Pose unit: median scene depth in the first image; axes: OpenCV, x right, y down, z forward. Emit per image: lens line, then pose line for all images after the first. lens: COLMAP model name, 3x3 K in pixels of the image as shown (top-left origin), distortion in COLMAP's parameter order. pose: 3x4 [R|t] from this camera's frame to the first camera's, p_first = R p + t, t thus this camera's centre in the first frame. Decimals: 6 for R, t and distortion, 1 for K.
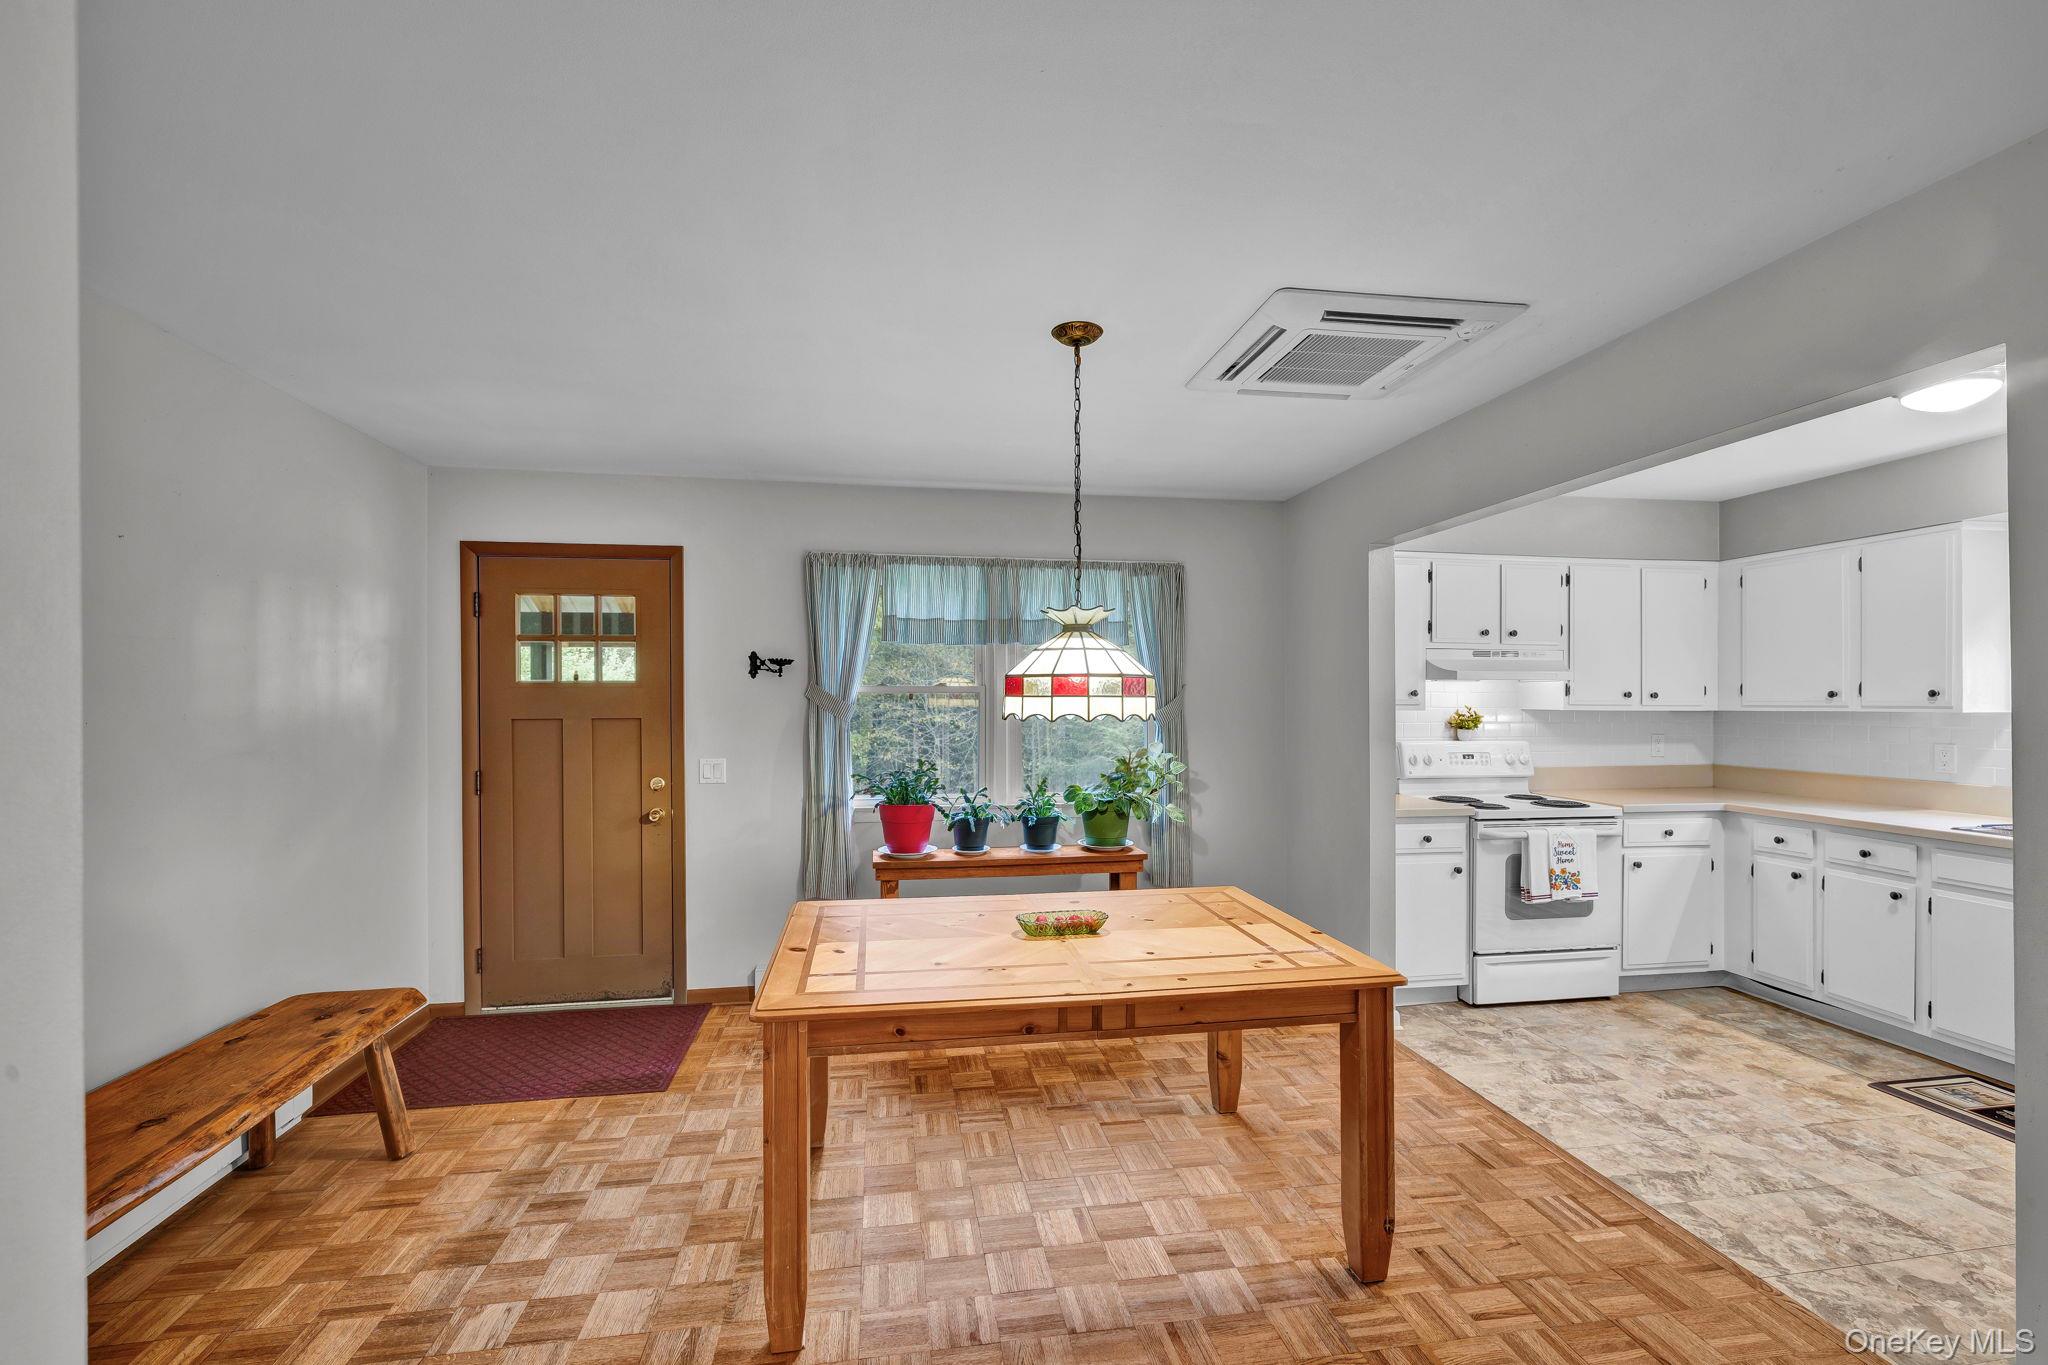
lens RADIAL K [[866.4, 0, 1019.4], [0, 866.4, 709.9], [0, 0, 1]] dist [-0.001022, 0.000188]
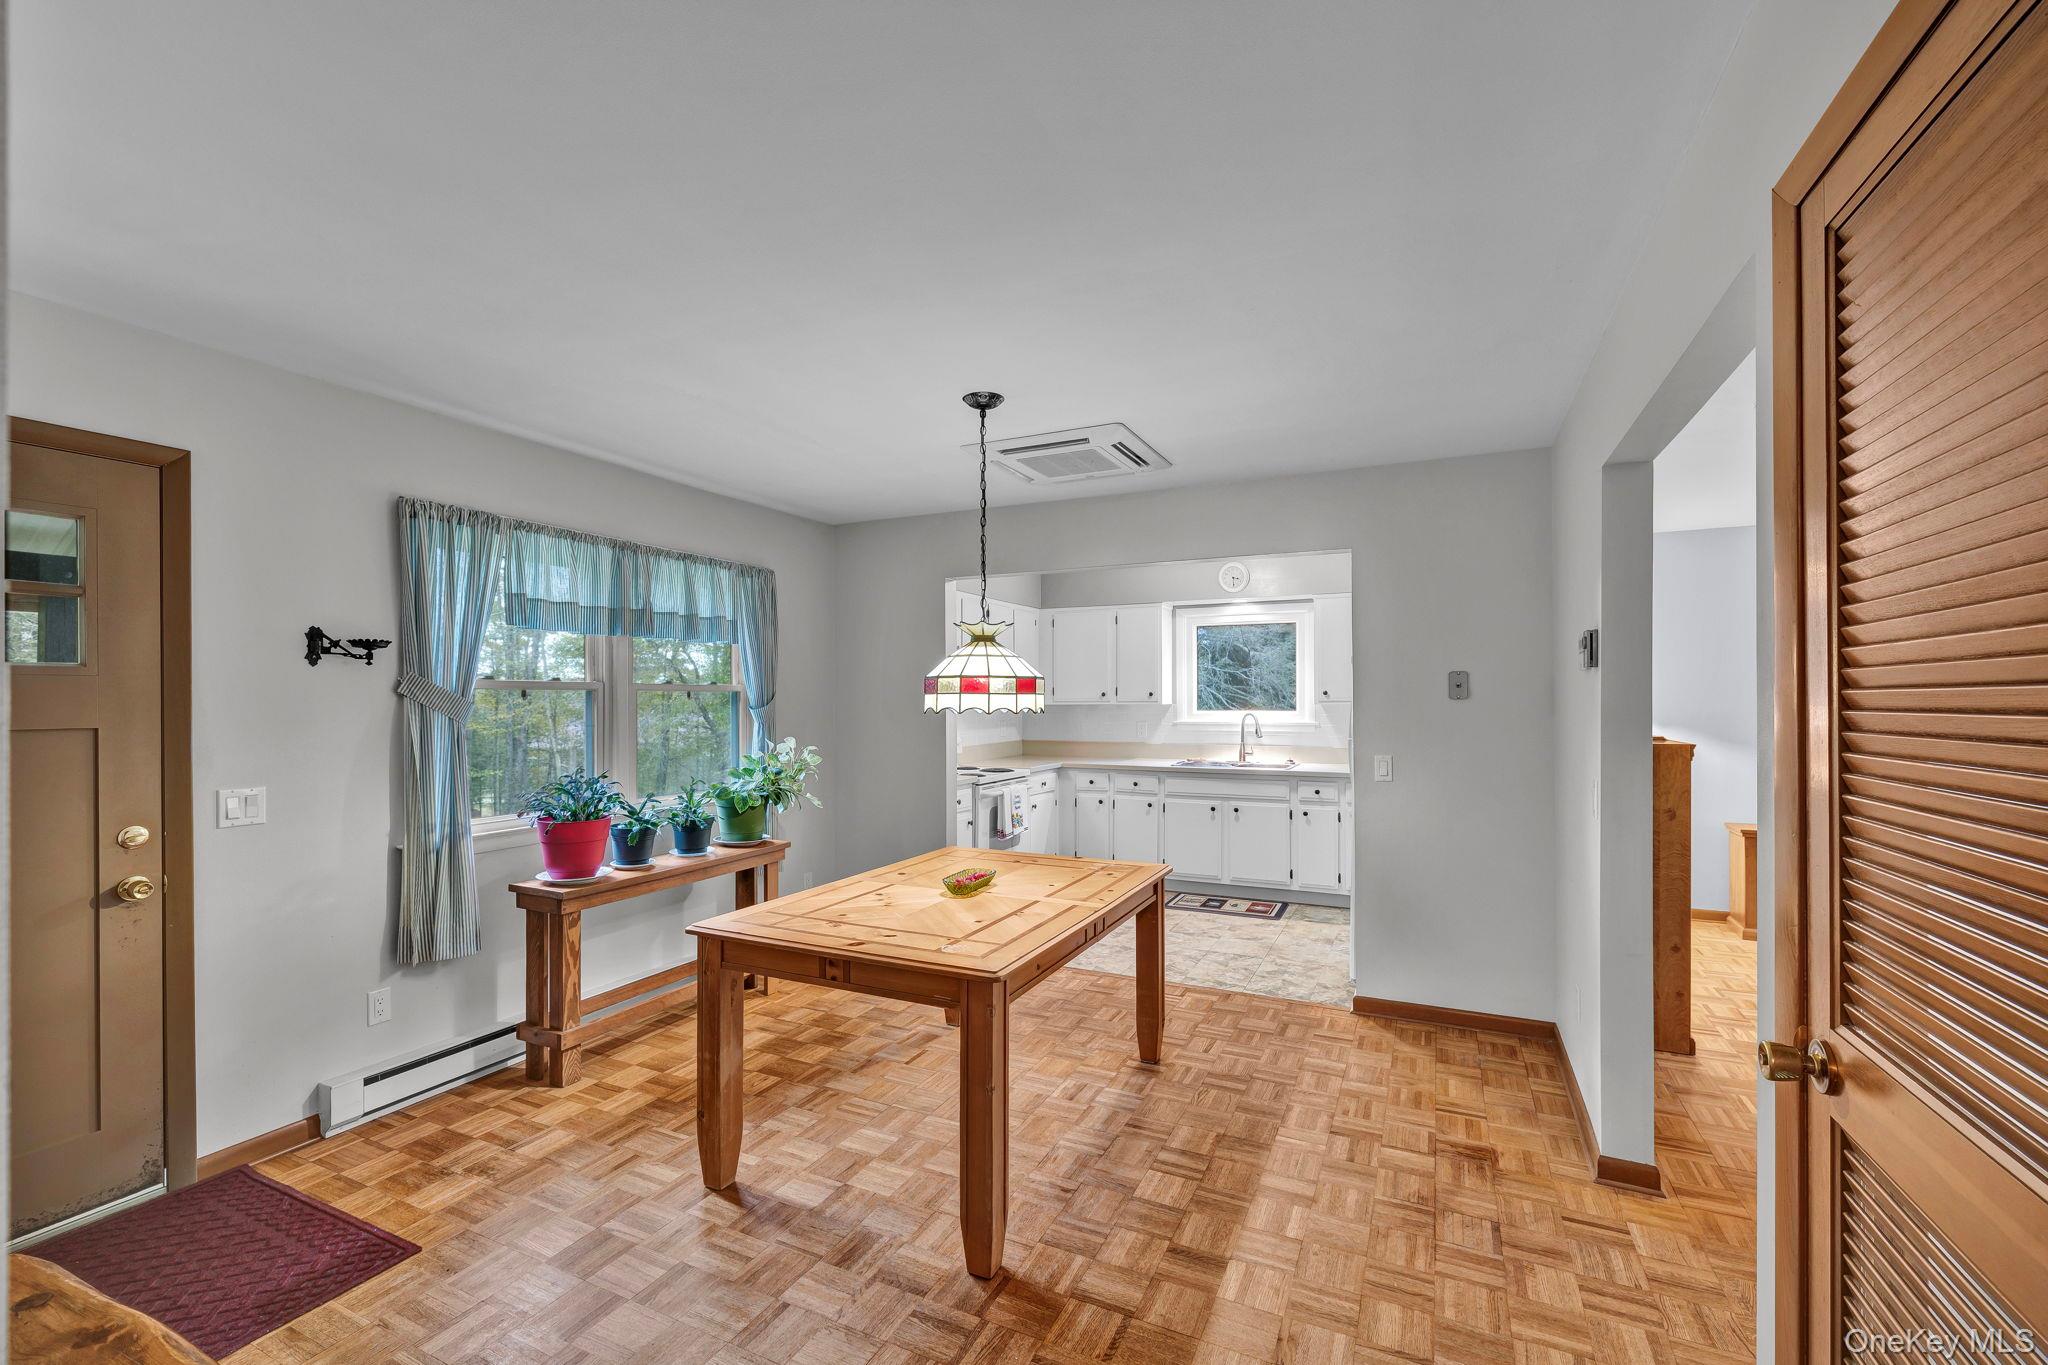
lens RADIAL K [[866.4, 0, 1019.4], [0, 866.4, 709.9], [0, 0, 1]] dist [-0.001022, 0.000188]
pose [[0.574861, -0.011097, 0.818176, -0.565387], [0.010358, 0.999927, 0.006285, -0.000152], [-0.818185, 0.004861, 0.574934, 0.154315]]
